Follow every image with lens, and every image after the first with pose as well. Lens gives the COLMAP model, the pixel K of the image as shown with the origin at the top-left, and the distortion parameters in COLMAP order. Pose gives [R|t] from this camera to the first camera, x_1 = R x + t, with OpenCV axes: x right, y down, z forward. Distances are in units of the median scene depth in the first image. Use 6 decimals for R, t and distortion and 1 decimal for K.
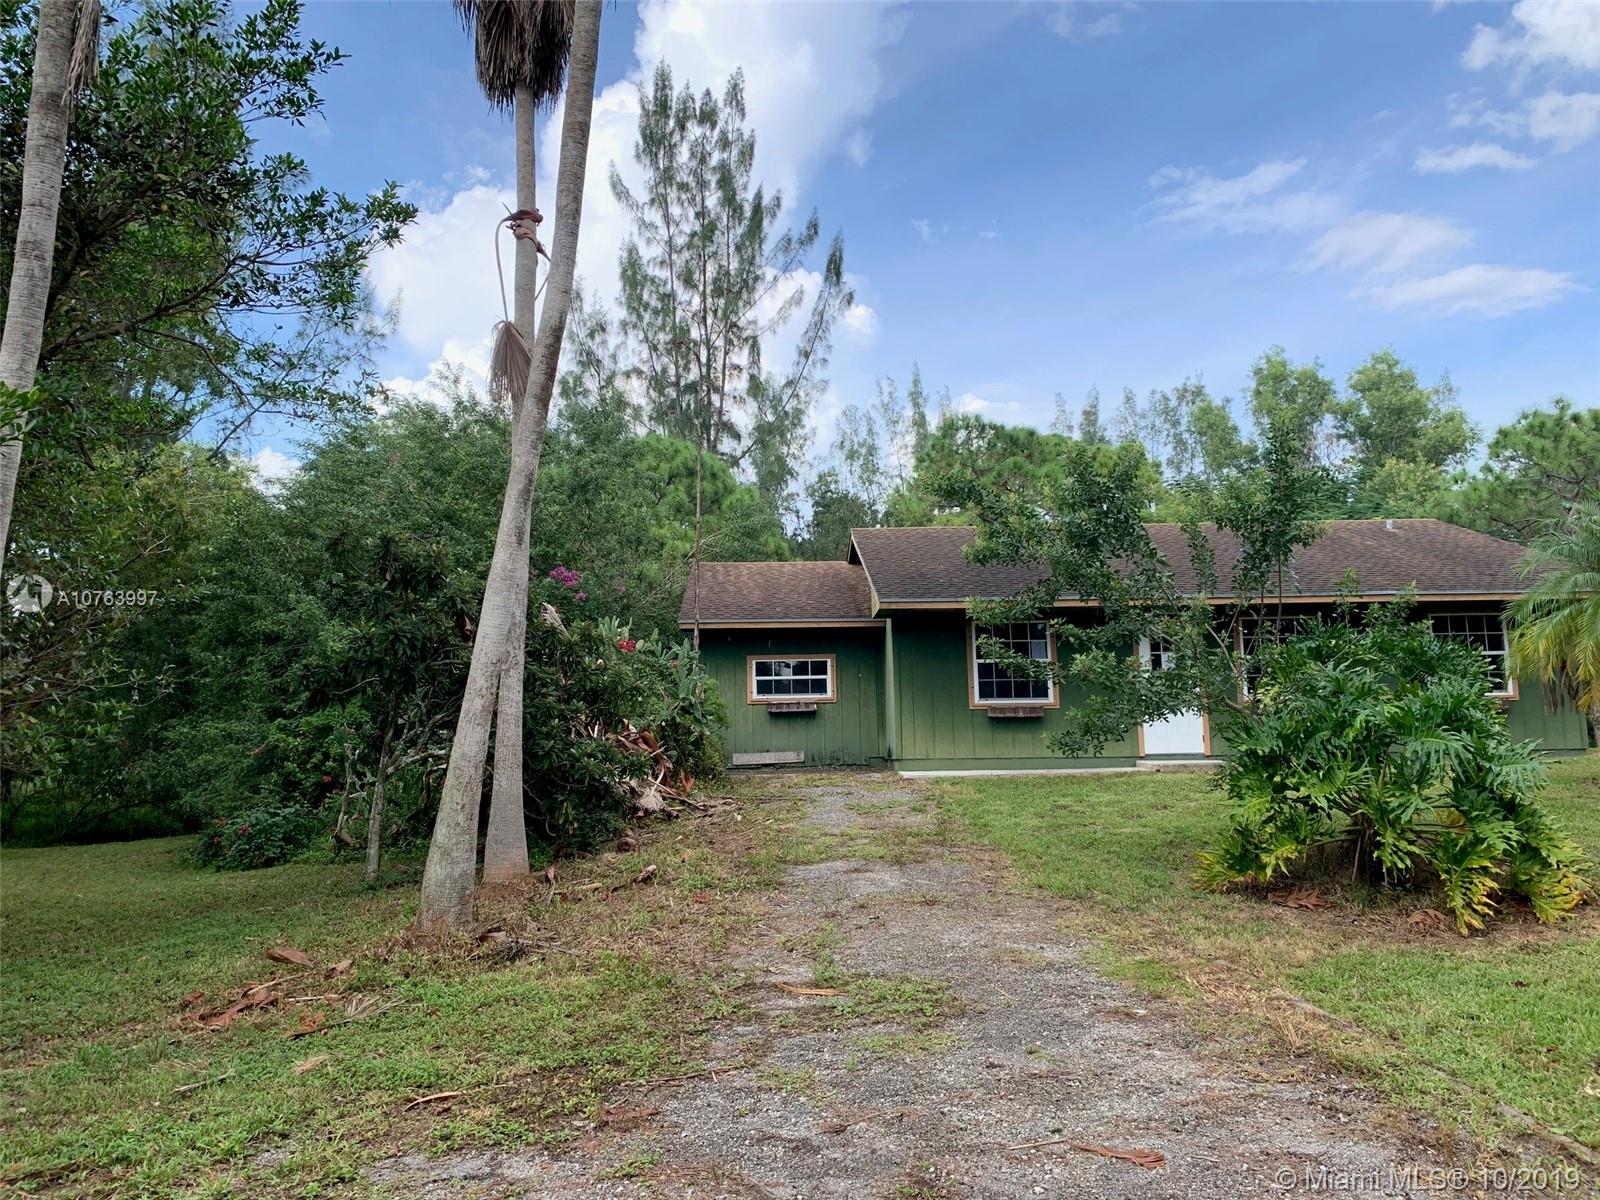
lens RADIAL K [[1121.2, 0, 770.1], [0, 1121.2, 603.3], [0, 0, 1]] dist [-0.001737, -0.001937]
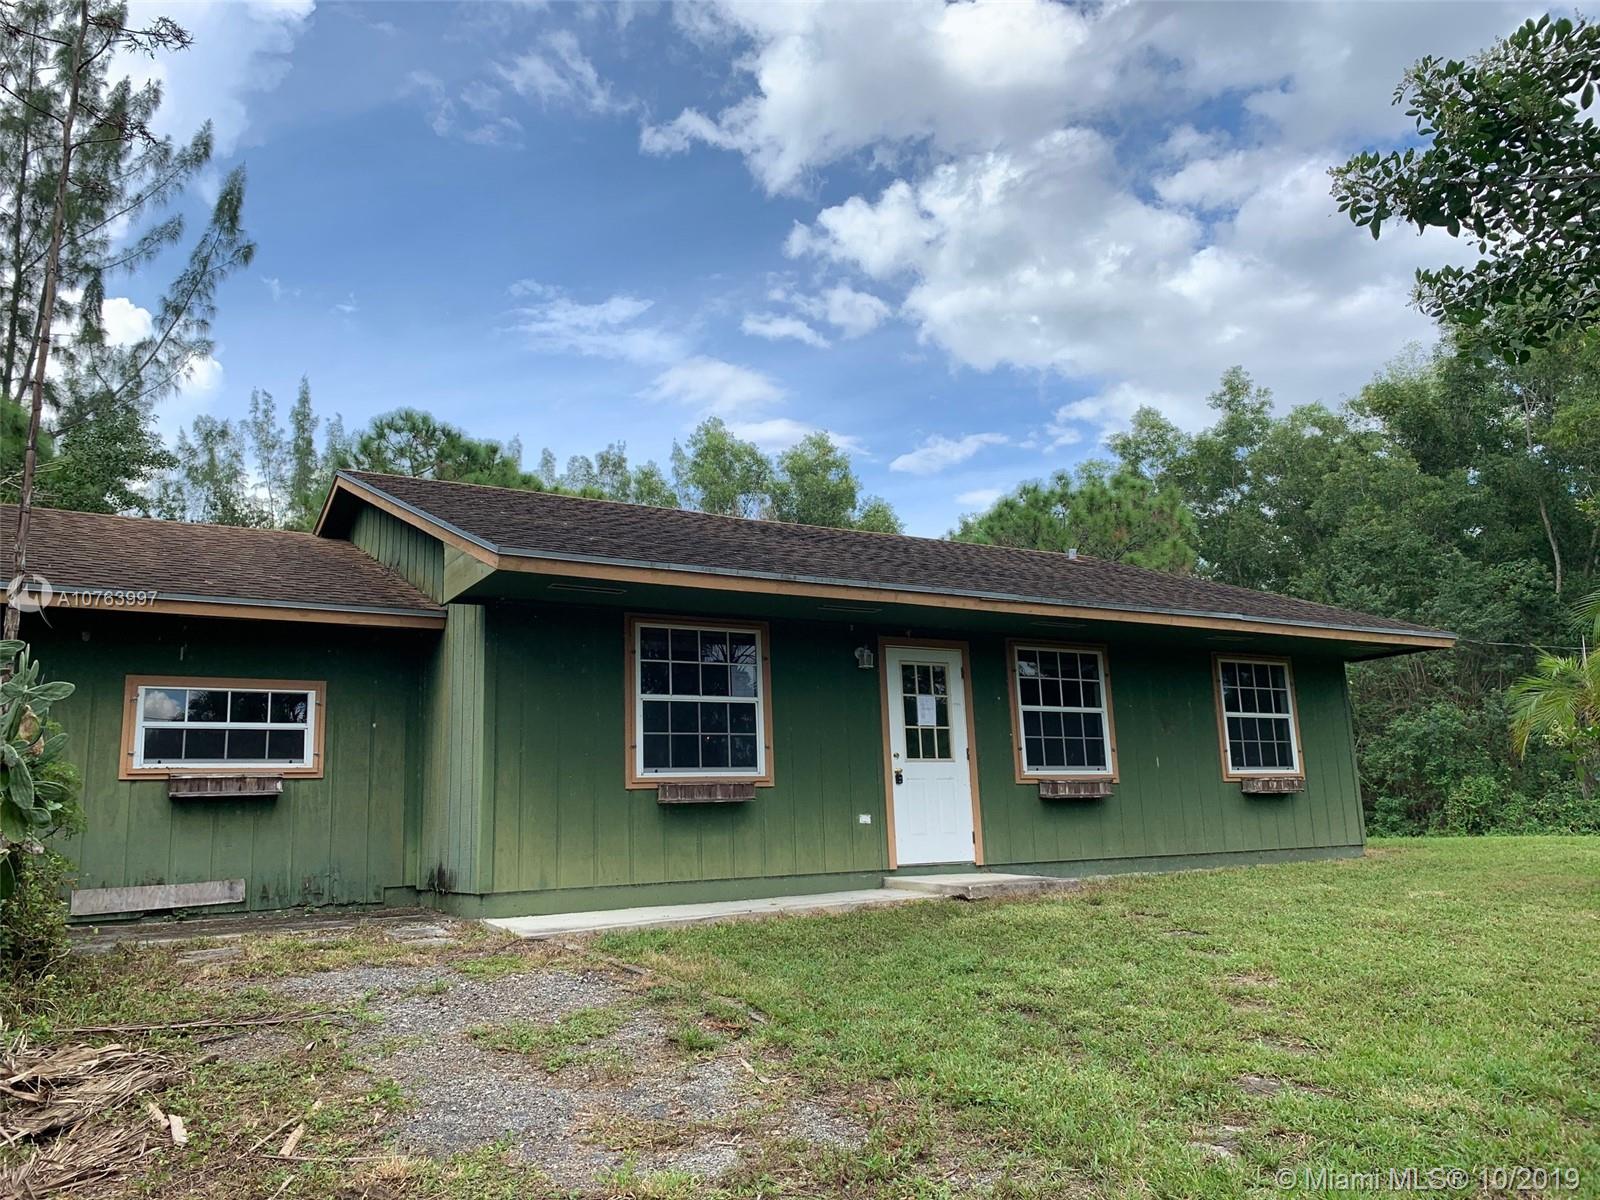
lens RADIAL K [[1135.9, 0, 737.5], [0, 1135.9, 596.2], [0, 0, 1]] dist [-0.006166, -0.001568]
pose [[0.850350, 0.090950, 0.518297, -0.022671], [-0.043915, 0.993780, -0.102338, 0.021989], [-0.524381, 0.064262, 0.849055, 0.199285]]
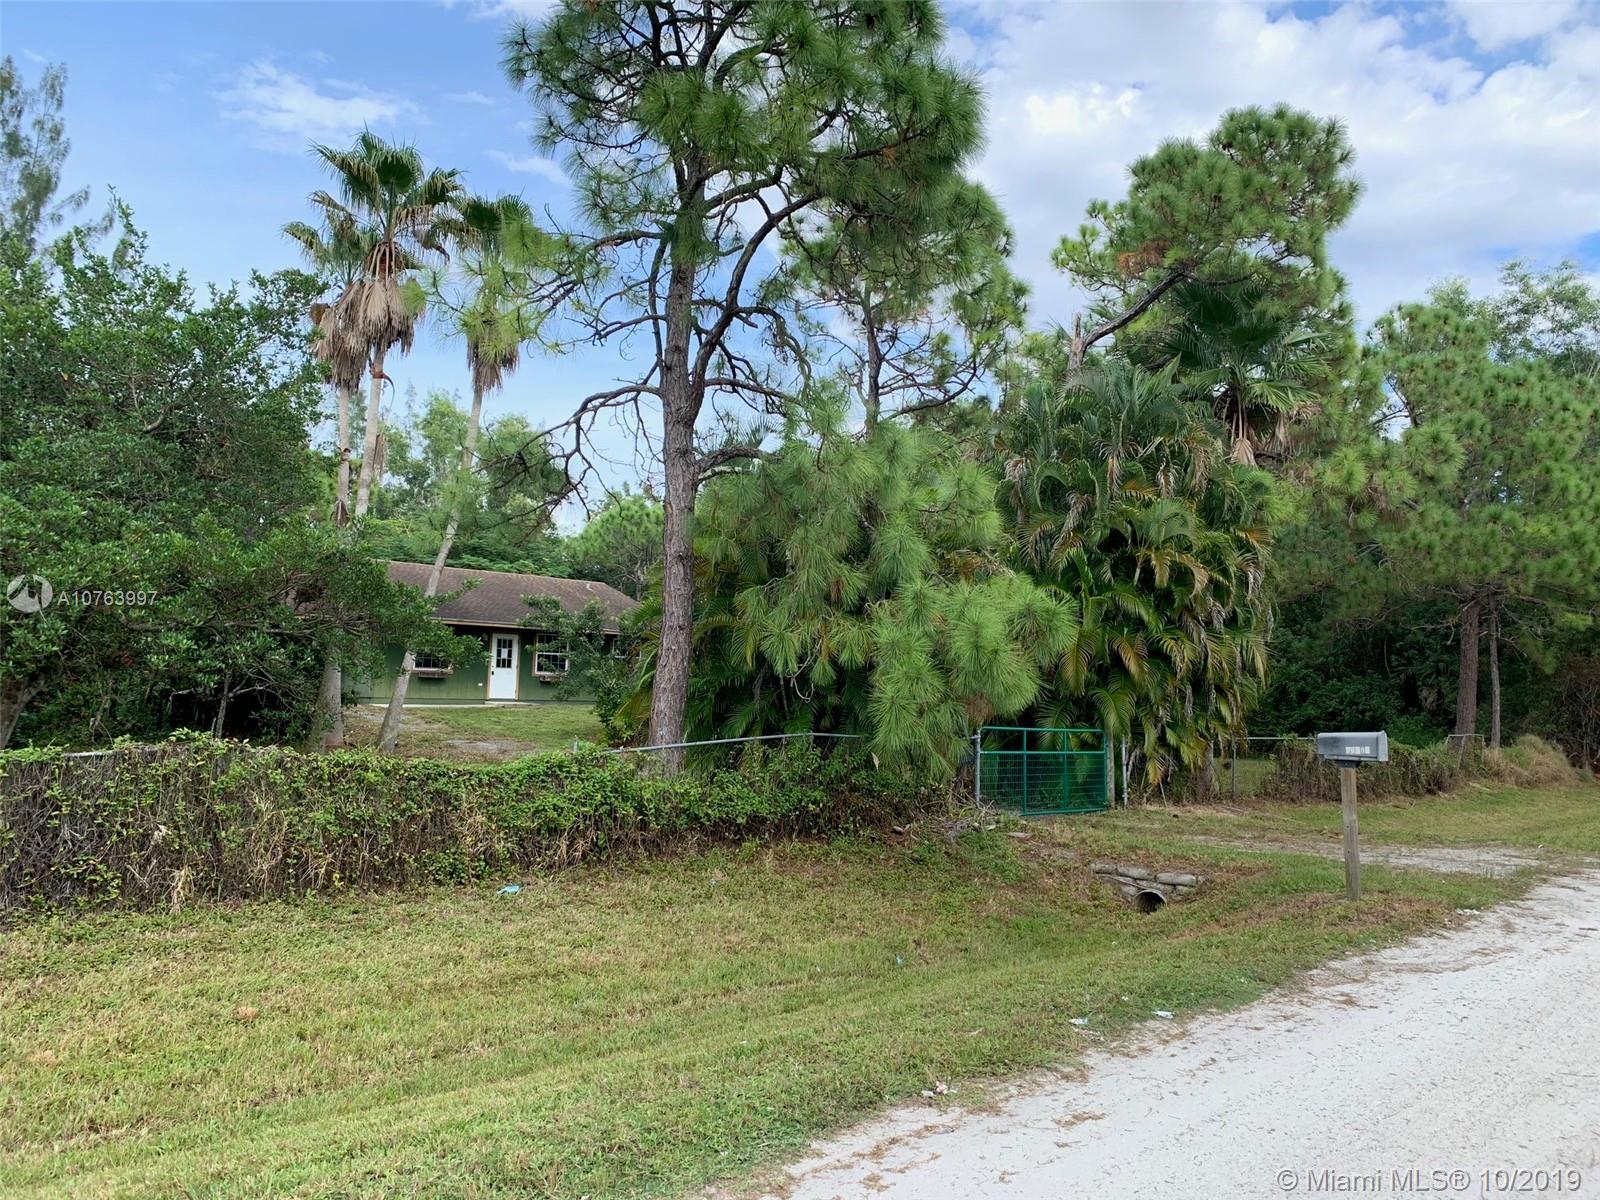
lens RADIAL K [[1228.6, 0, 792.7], [0, 1228.6, 592.5], [0, 0, 1]] dist [0.012967, 0.001513]
pose [[0.684080, 0.090420, 0.723781, -0.341145], [-0.122266, 0.992462, -0.008427, -0.038438], [-0.719087, -0.082729, 0.689978, -0.336457]]
